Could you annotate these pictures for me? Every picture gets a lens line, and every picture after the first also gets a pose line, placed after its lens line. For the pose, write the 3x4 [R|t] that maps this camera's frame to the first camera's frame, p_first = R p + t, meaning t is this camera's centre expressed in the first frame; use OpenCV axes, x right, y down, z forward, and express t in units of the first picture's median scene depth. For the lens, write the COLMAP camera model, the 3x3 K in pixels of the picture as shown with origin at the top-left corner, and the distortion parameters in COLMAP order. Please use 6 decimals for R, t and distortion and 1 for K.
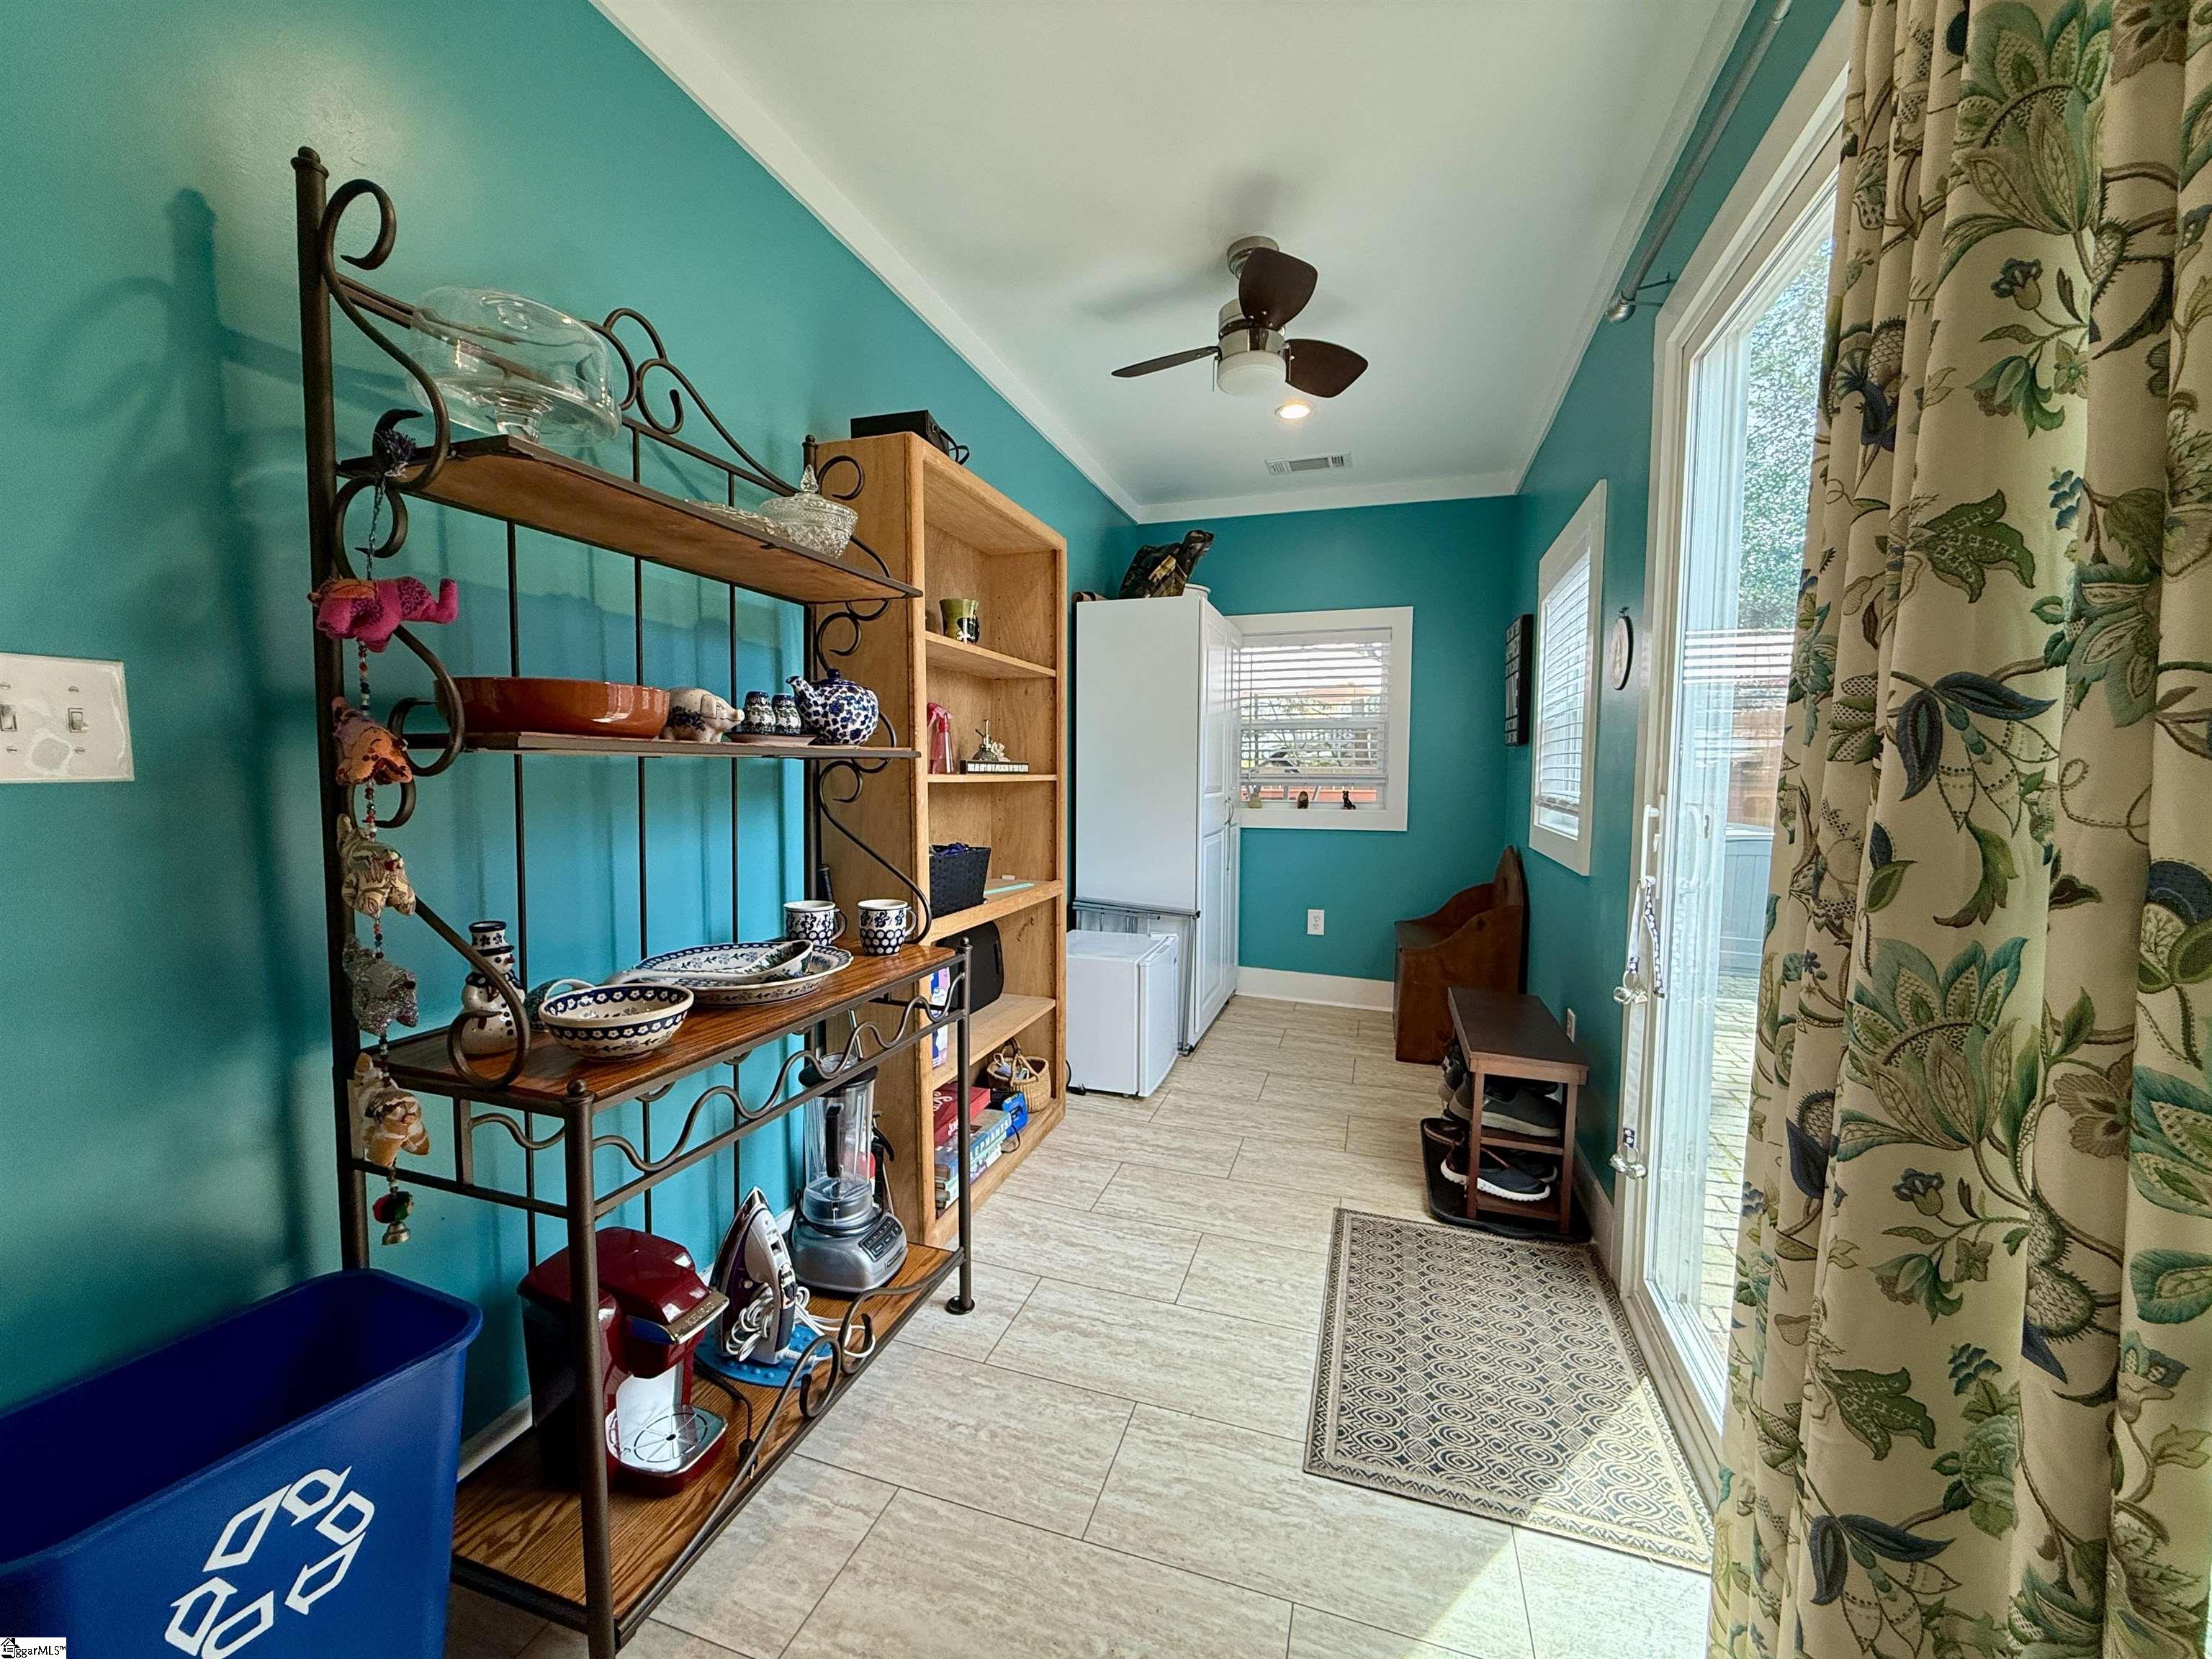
lens RADIAL K [[883.6, 0, 1101.3], [0, 883.6, 829.7], [0, 0, 1]] dist [-0.001771, 0.000878]
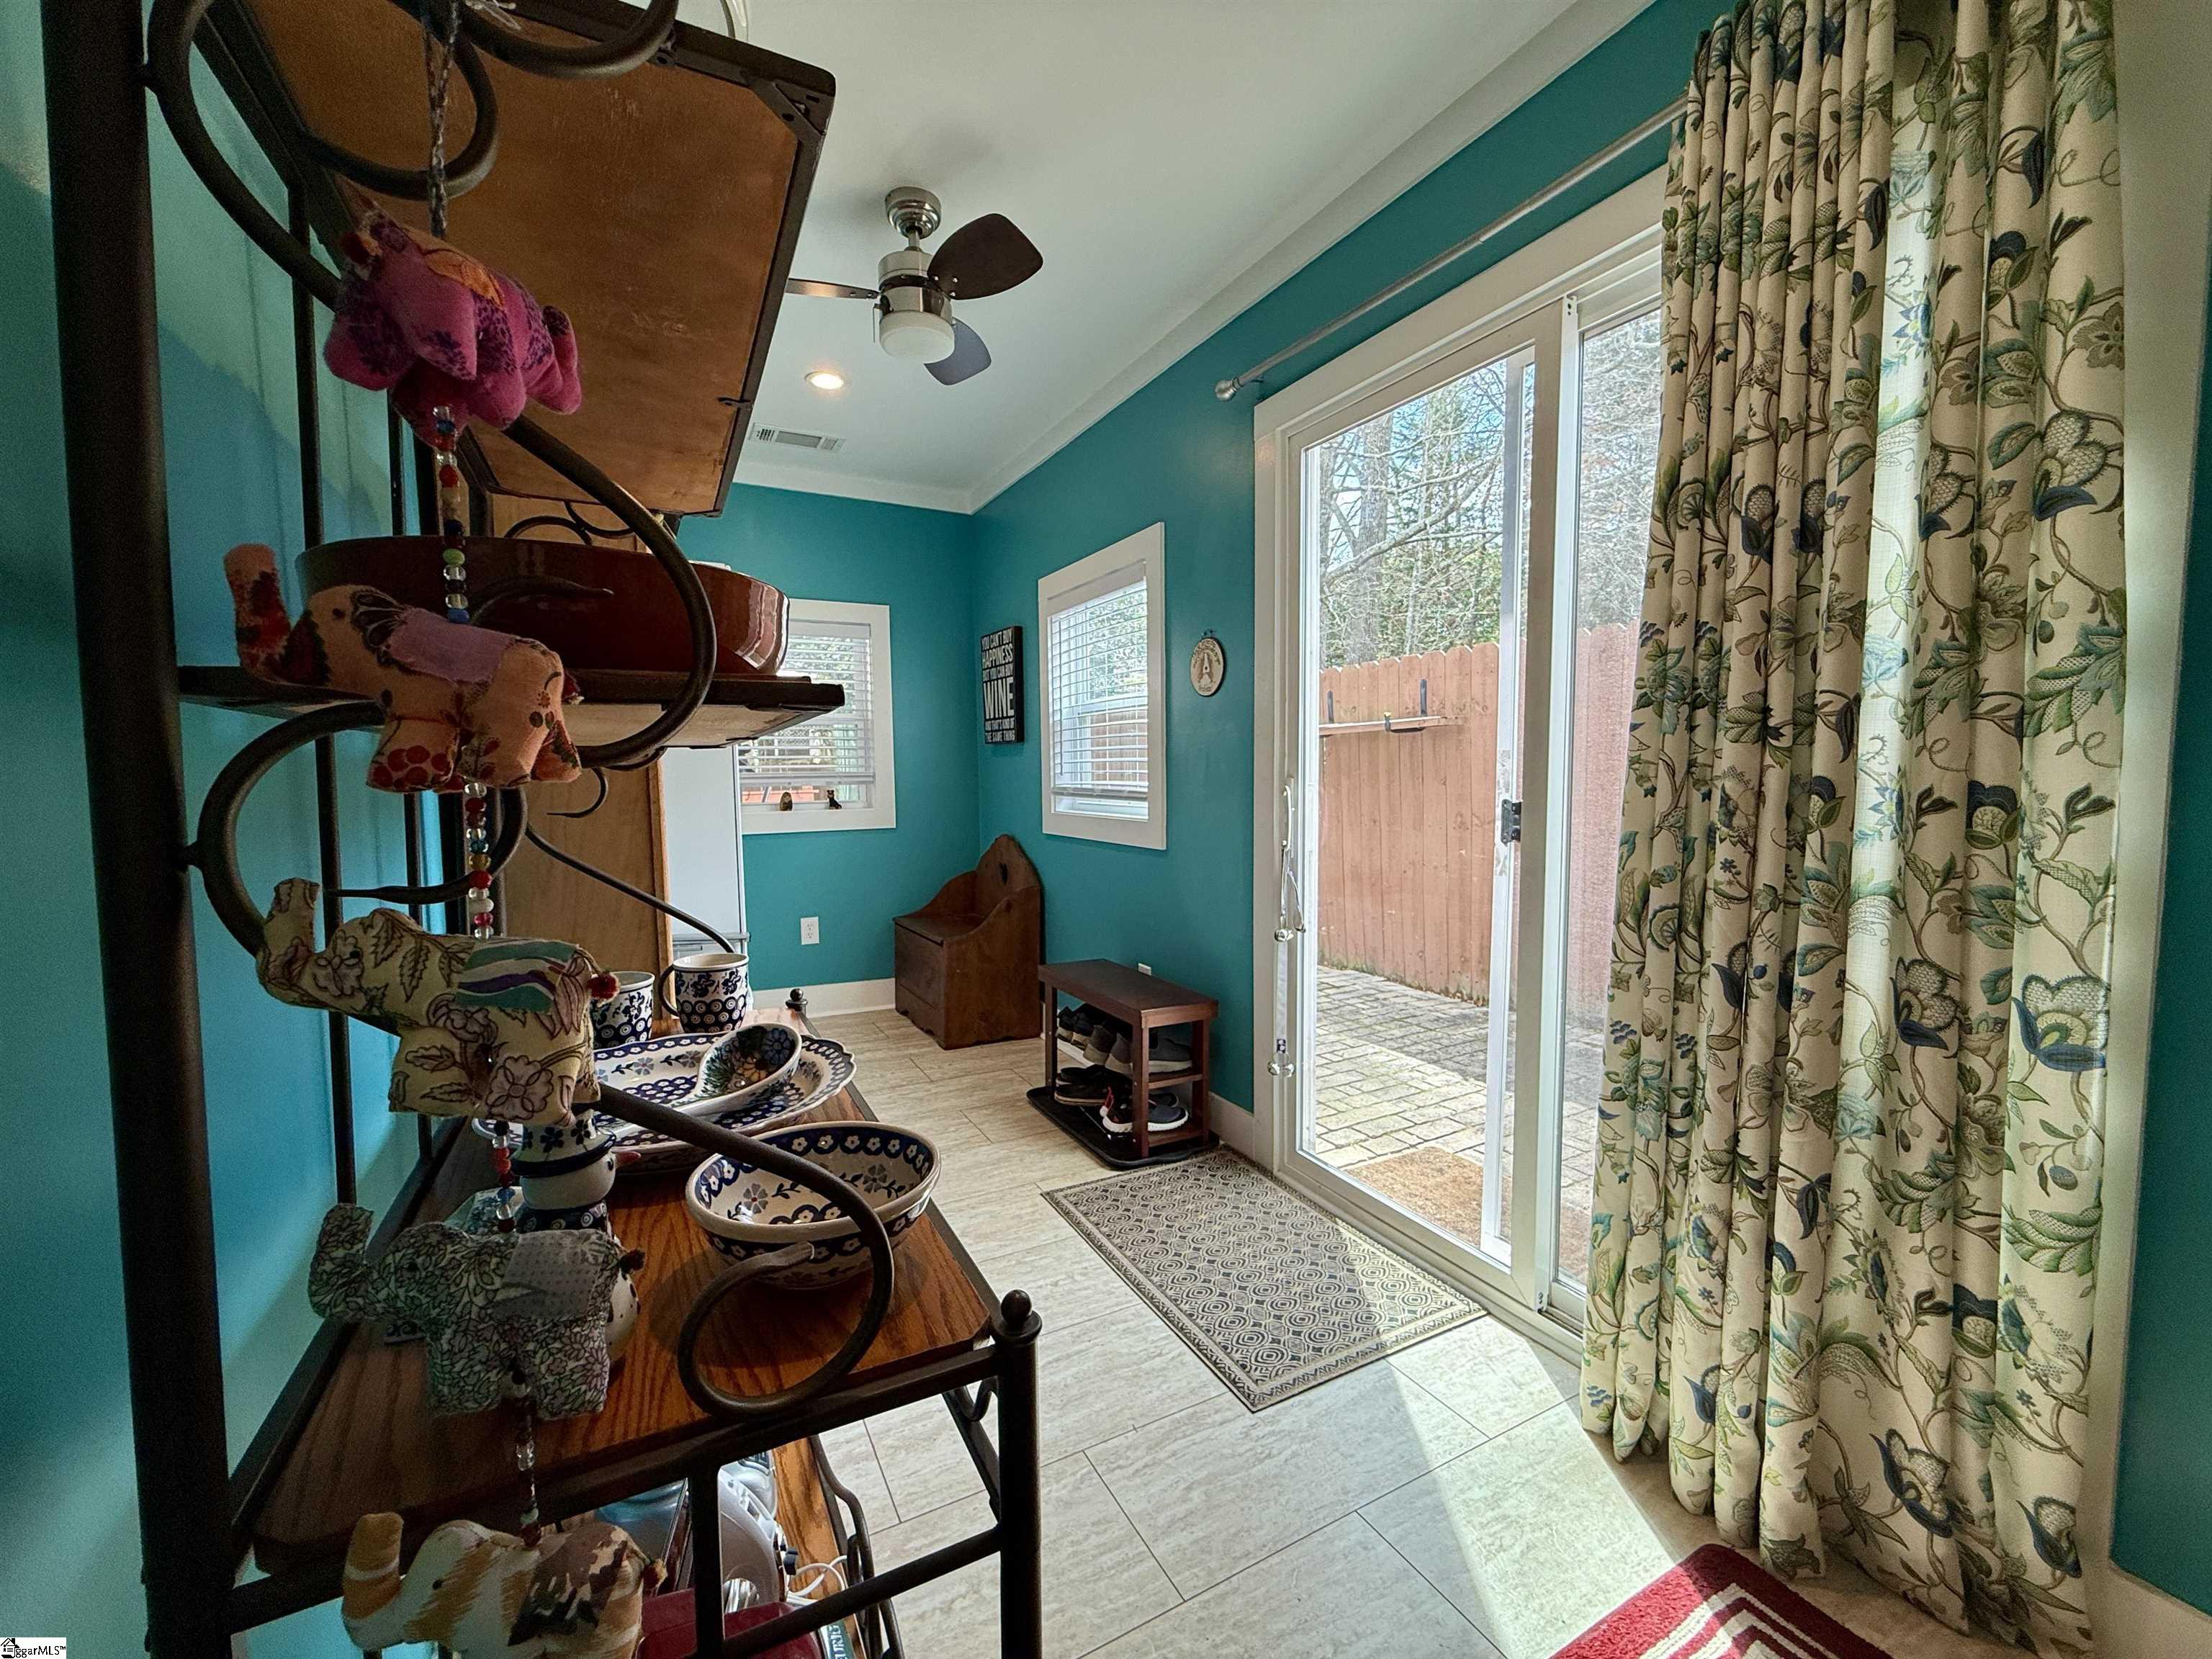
lens RADIAL K [[883.6, 0, 1100.8], [0, 883.6, 829.6], [0, 0, 1]] dist [-0.001771, 0.000878]
pose [[0.696230, -0.062834, 0.715063, -0.464188], [0.064868, 0.997593, 0.024501, -0.012900], [-0.714881, 0.029327, 0.698630, 0.271853]]
